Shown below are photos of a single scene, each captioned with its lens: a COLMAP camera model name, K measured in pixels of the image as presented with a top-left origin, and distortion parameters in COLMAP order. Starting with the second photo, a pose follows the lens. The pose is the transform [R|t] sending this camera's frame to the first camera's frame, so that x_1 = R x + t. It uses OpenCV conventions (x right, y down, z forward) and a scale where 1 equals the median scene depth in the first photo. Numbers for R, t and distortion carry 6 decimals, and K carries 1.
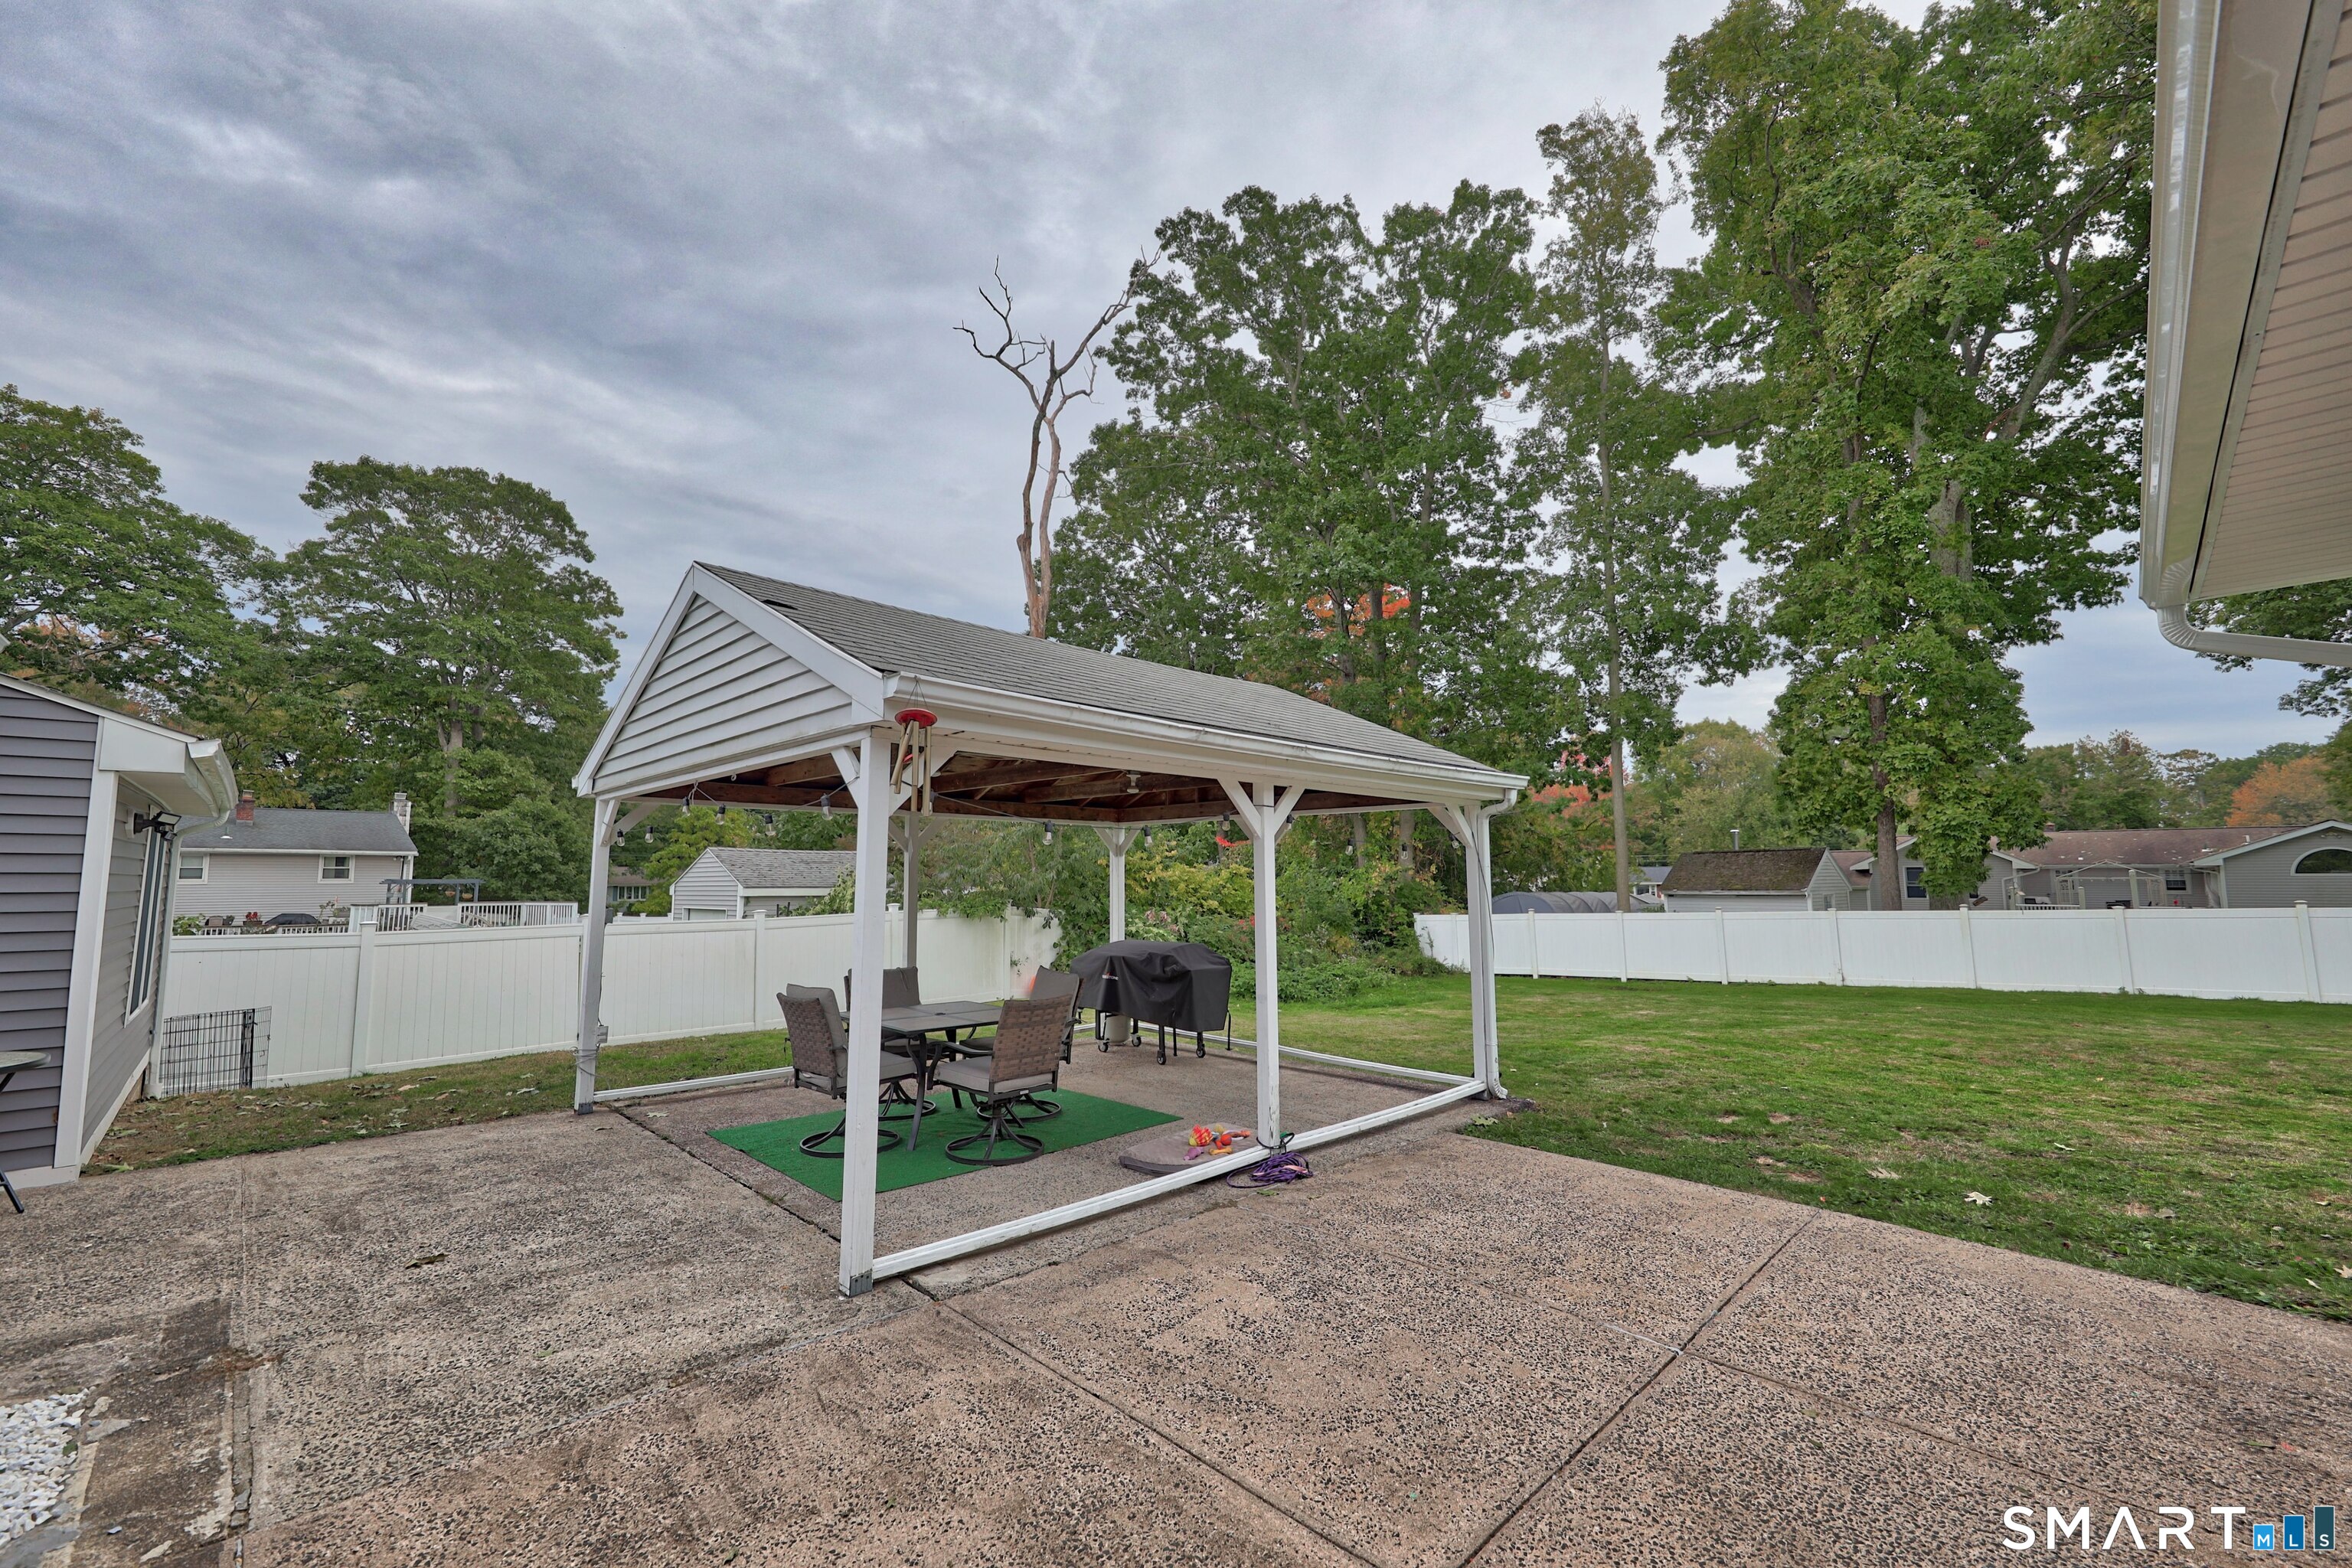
lens RADIAL K [[915.3, 0, 1177.8], [0, 915.3, 787.5], [0, 0, 1]] dist [-0.000822, 0.000095]
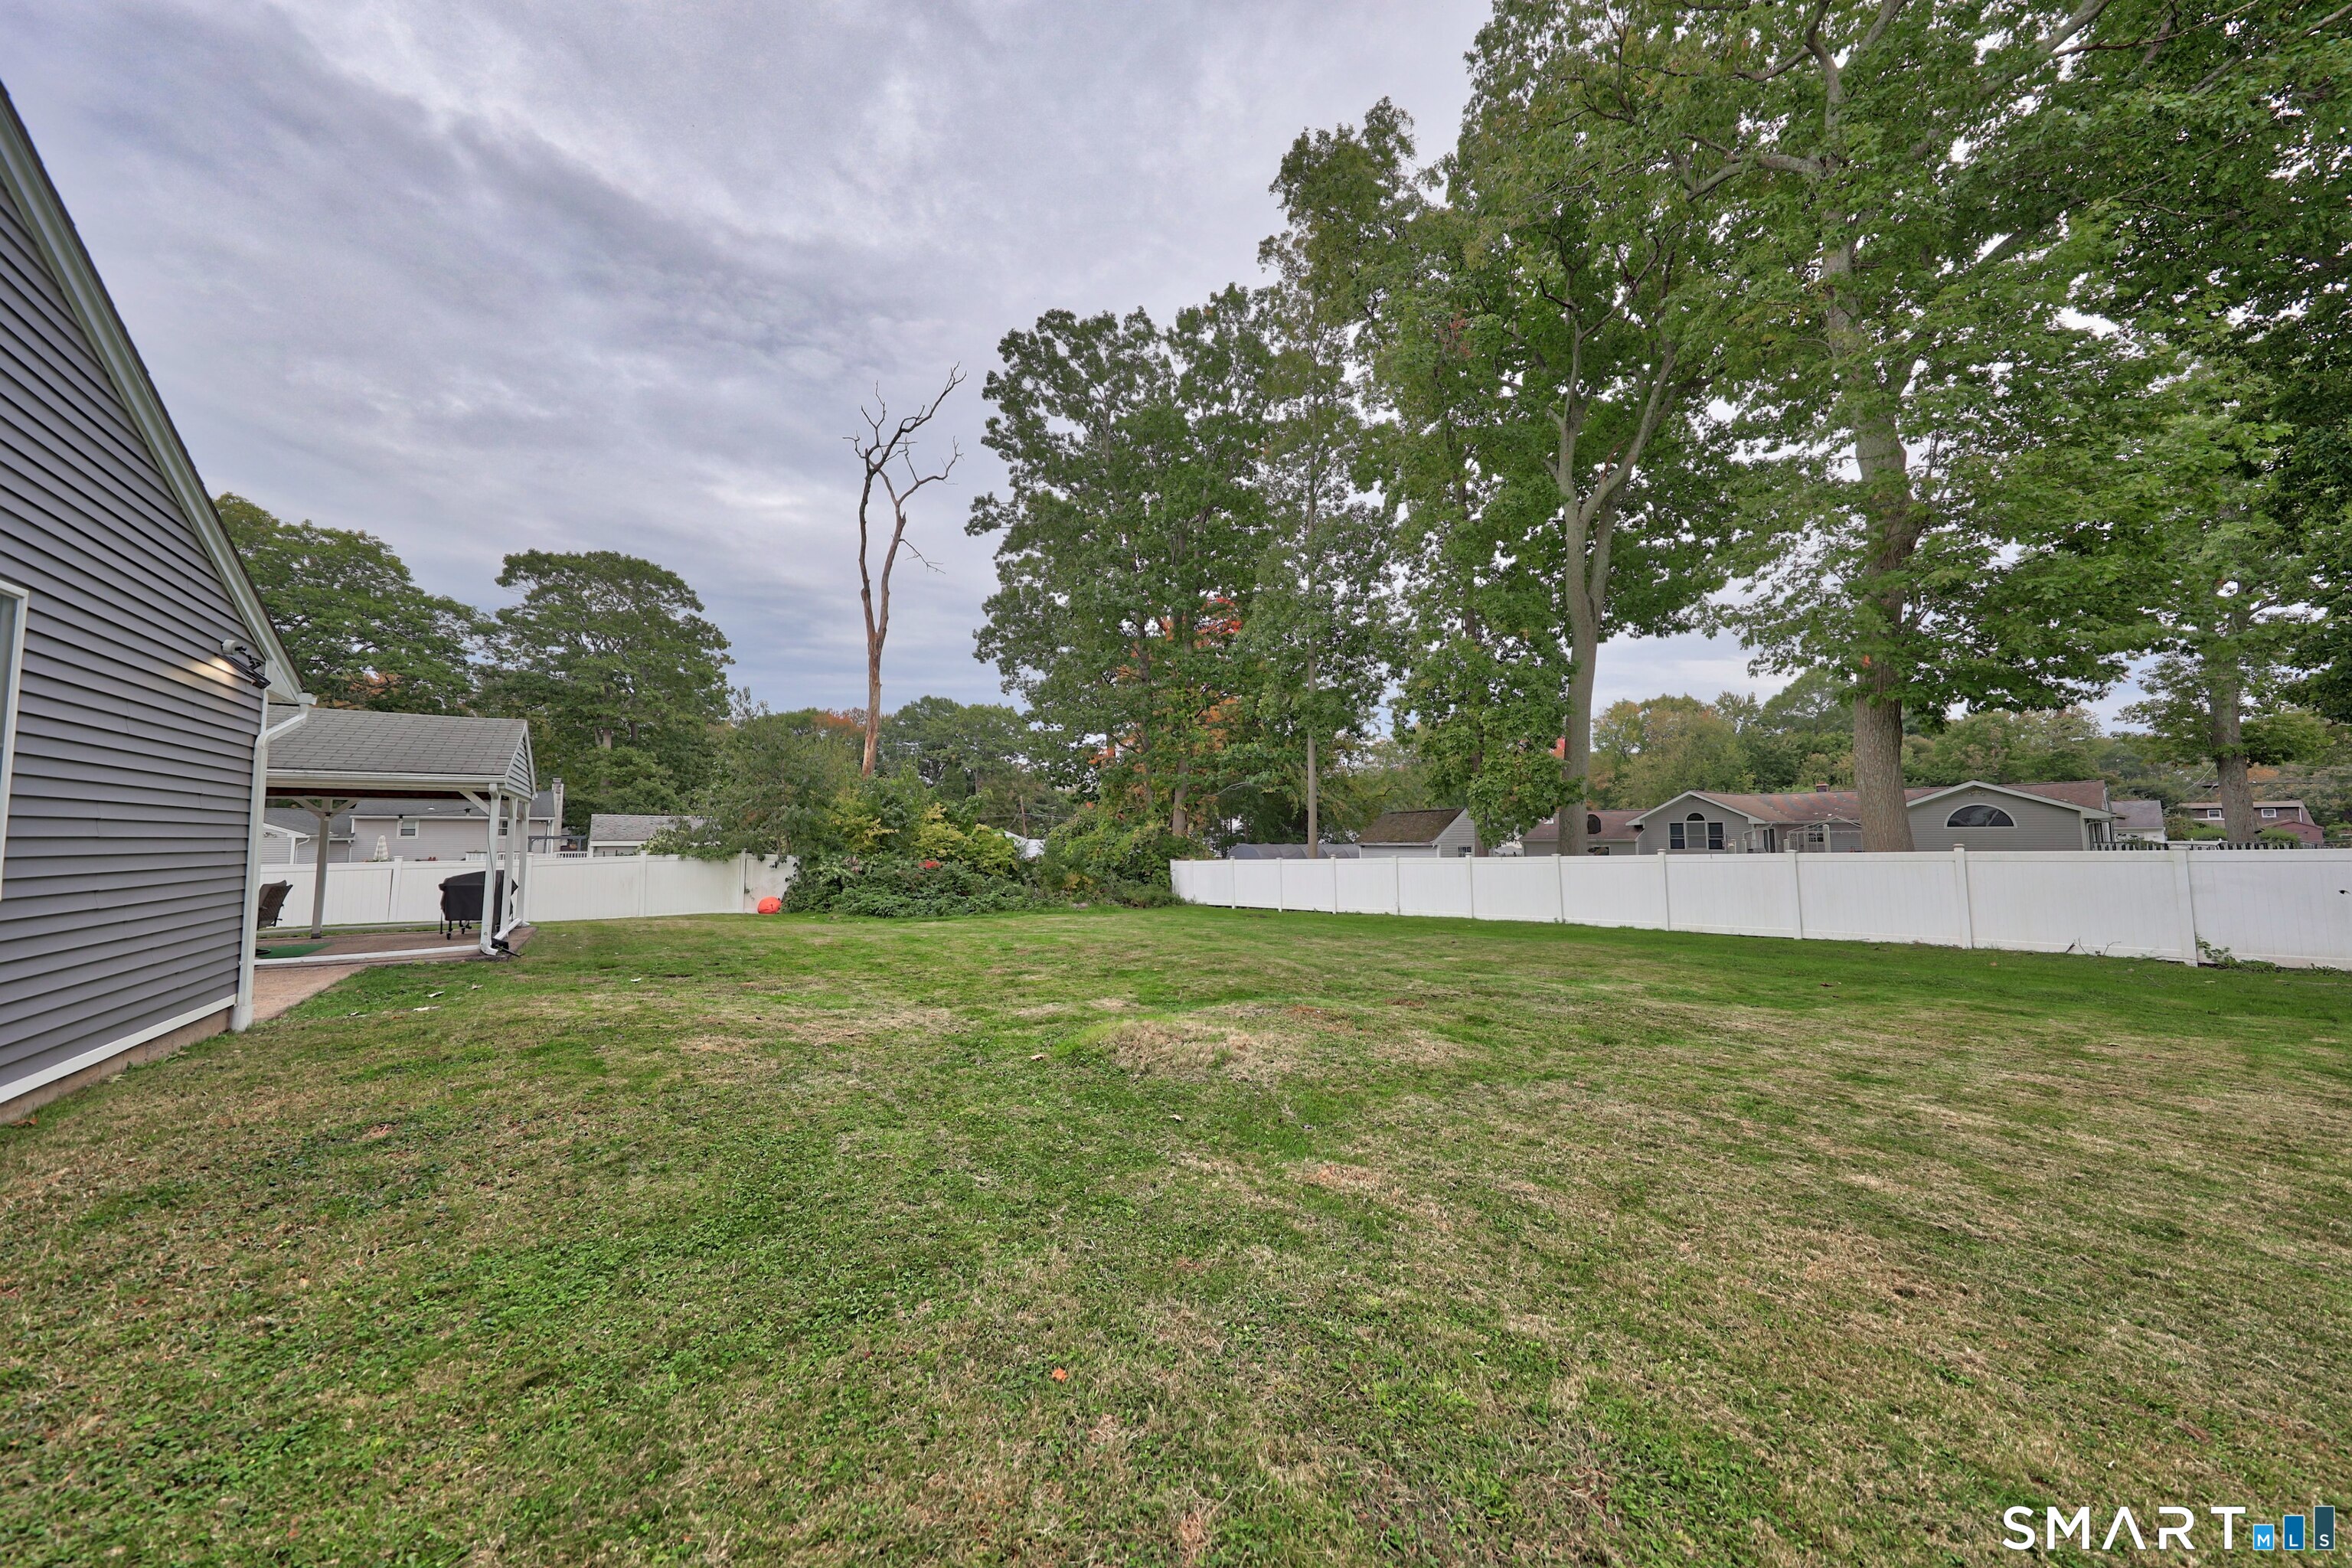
lens RADIAL K [[743.8, 0, 1164.1], [0, 743.8, 783.1], [0, 0, 1]] dist [0.002559, 0.000148]
pose [[0.988318, -0.012602, -0.151884, 0.312344], [0.017018, 0.999468, 0.027812, -0.002689], [0.151453, -0.030072, 0.988007, -0.043577]]
